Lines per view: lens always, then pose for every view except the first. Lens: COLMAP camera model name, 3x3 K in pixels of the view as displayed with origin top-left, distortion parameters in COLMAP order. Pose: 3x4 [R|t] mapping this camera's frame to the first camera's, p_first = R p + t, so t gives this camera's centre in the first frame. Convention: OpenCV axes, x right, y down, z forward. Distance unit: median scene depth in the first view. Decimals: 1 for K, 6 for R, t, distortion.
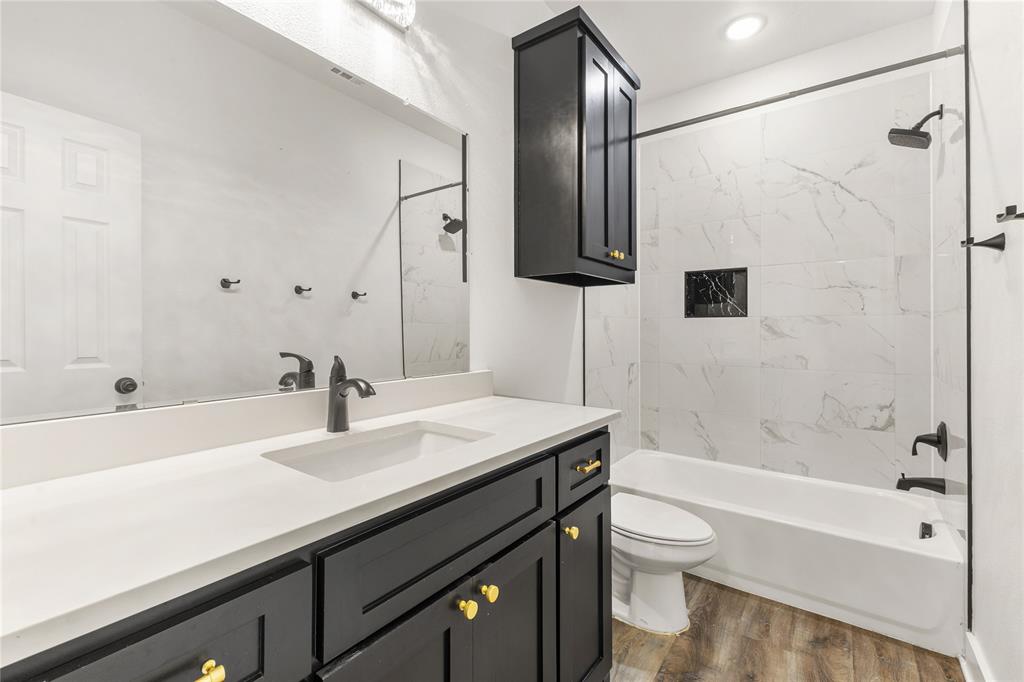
lens RADIAL K [[442.7, 0, 506.8], [0, 442.7, 330.8], [0, 0, 1]] dist [0.001222, -0.000024]
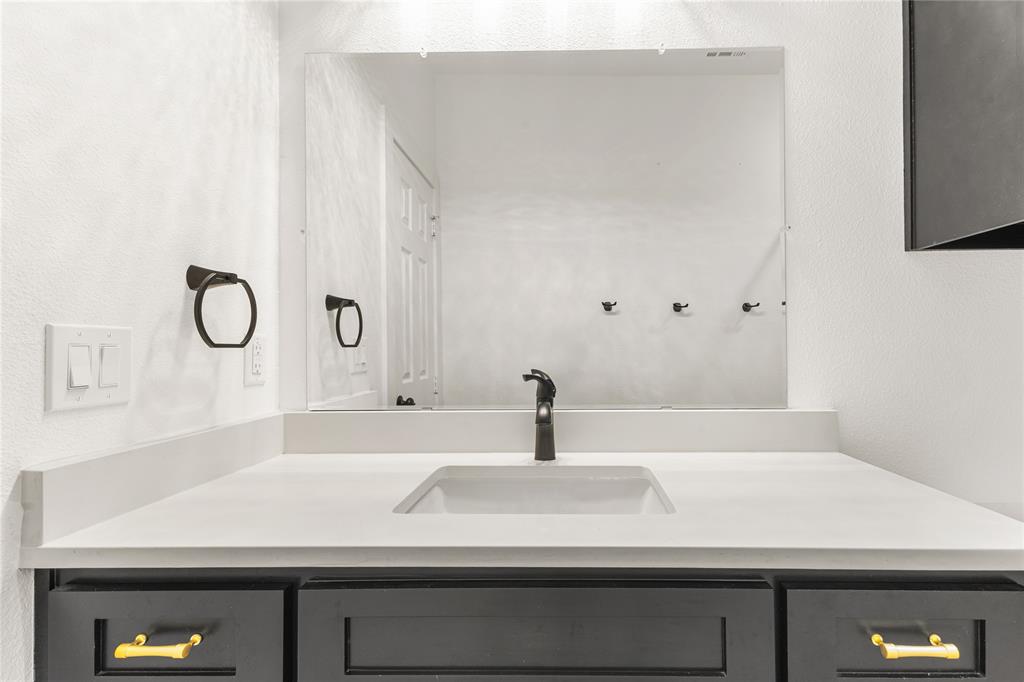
lens RADIAL K [[435.7, 0, 512.5], [0, 435.7, 364.9], [0, 0, 1]] dist [0.002530, 0.000233]
pose [[0.579867, 0.020336, -0.814457, 0.207146], [0.009717, 0.999445, 0.031874, 0.001276], [0.814653, -0.026397, 0.579347, 0.284397]]
